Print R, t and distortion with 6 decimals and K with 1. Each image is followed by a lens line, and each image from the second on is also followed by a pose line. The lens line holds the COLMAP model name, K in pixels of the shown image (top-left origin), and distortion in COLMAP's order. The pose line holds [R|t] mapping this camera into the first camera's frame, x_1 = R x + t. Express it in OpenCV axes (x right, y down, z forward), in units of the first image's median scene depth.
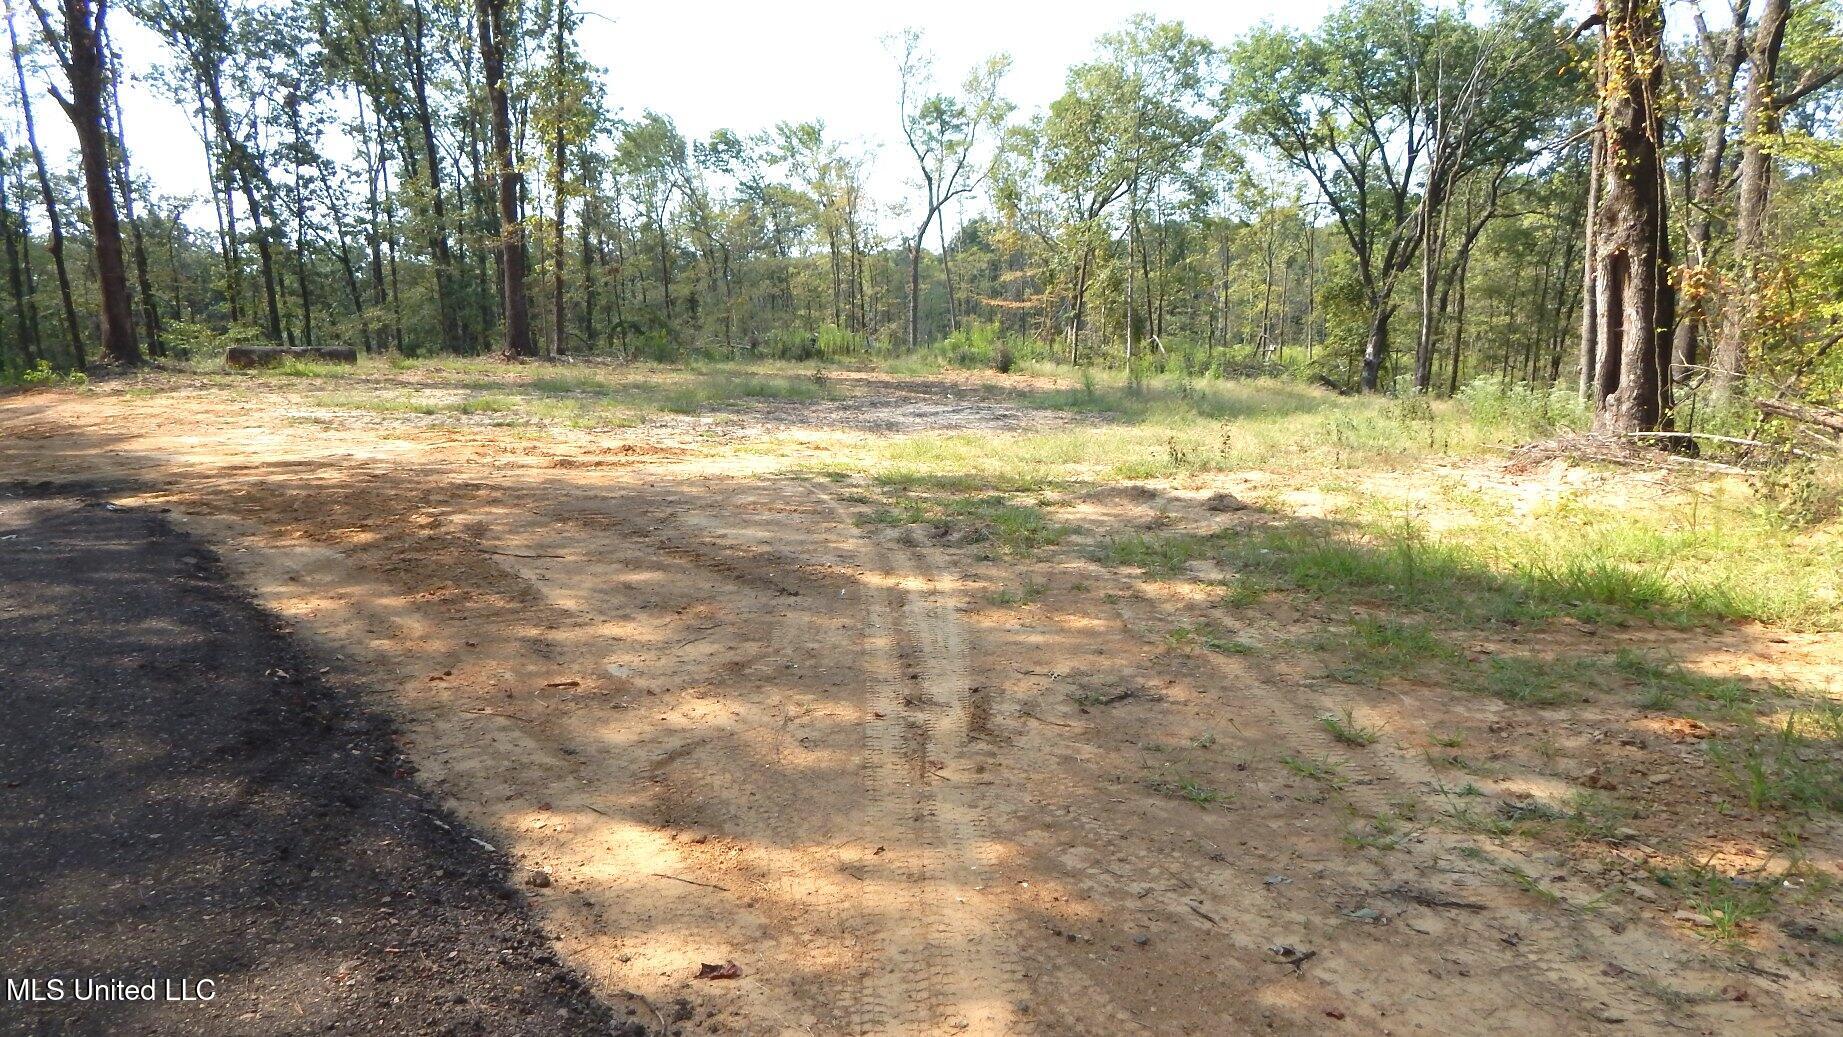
lens RADIAL K [[1255.3, 0, 921.8], [0, 1255.3, 518.4], [0, 0, 1]] dist [0.008171, 0.002820]
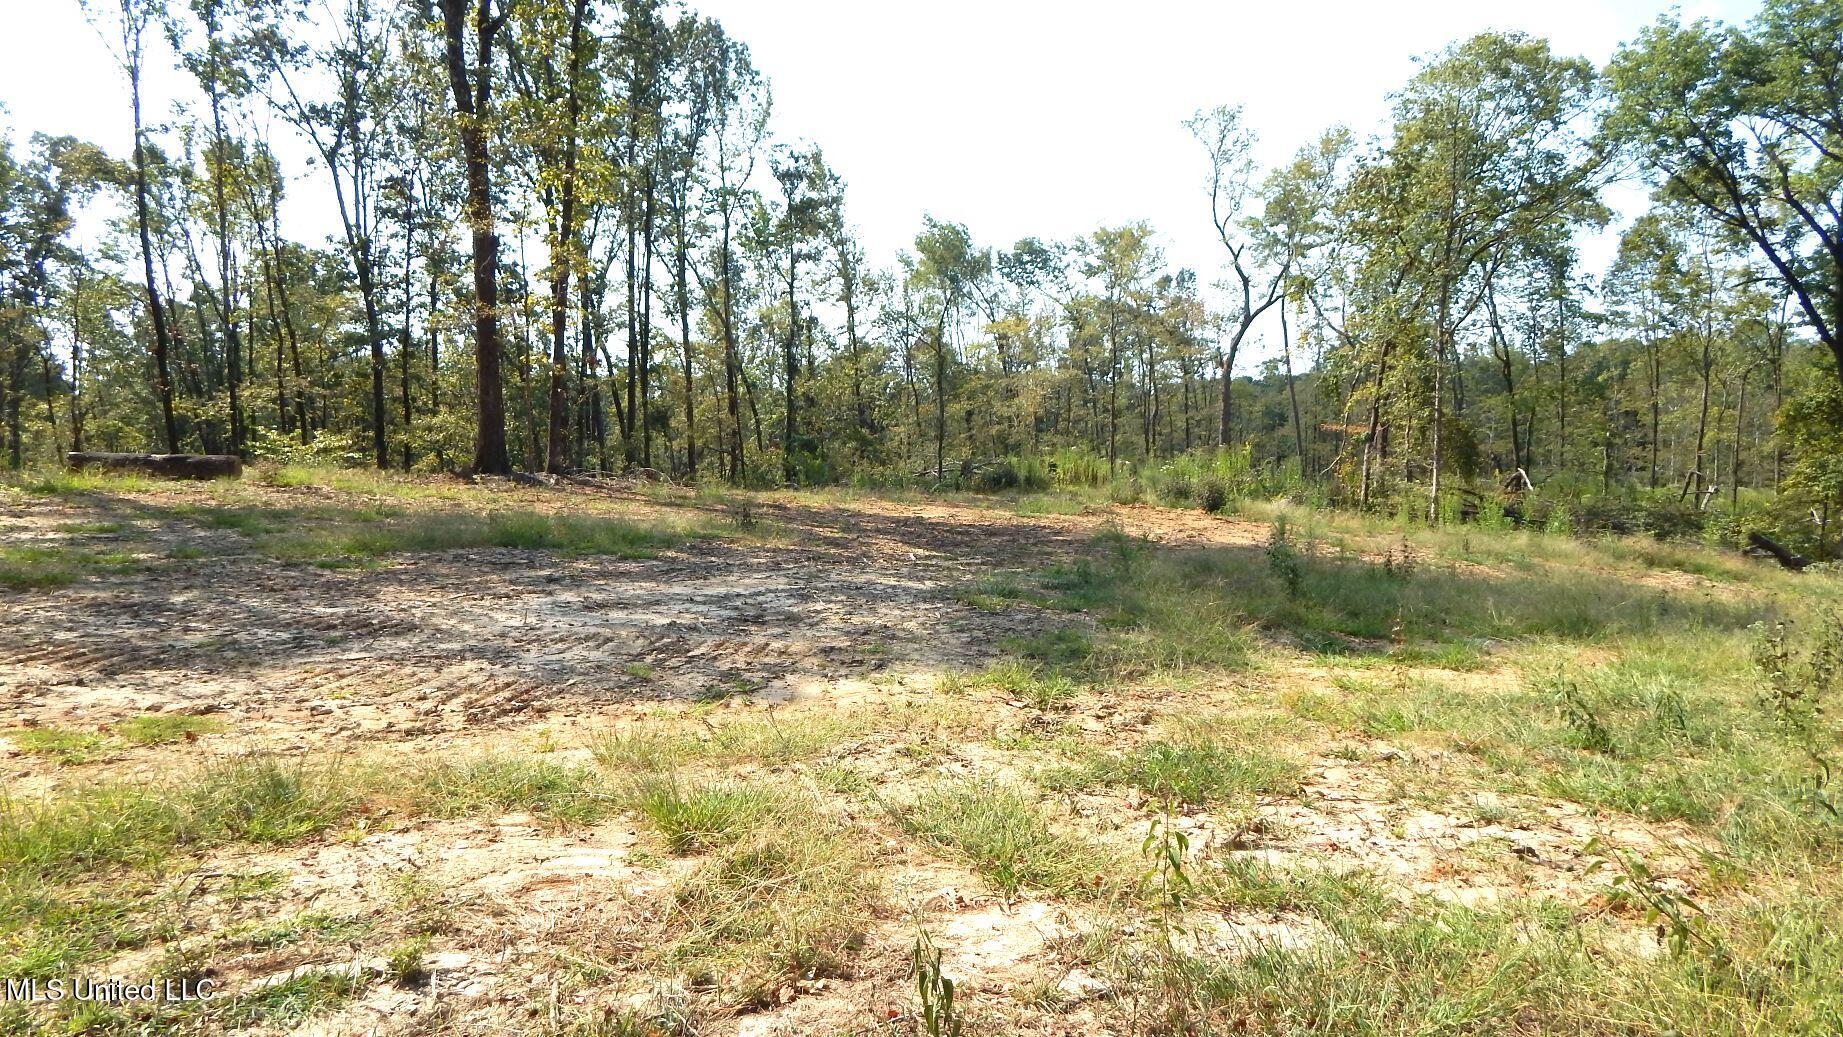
lens RADIAL K [[1162.6, 0, 920.5], [0, 1162.6, 542.5], [0, 0, 1]] dist [0.002931, -0.016660]
pose [[0.931907, 0.044105, -0.360006, 0.094518], [-0.071060, 0.995545, -0.061979, -0.029048], [0.355668, 0.083340, 0.930889, 0.205102]]
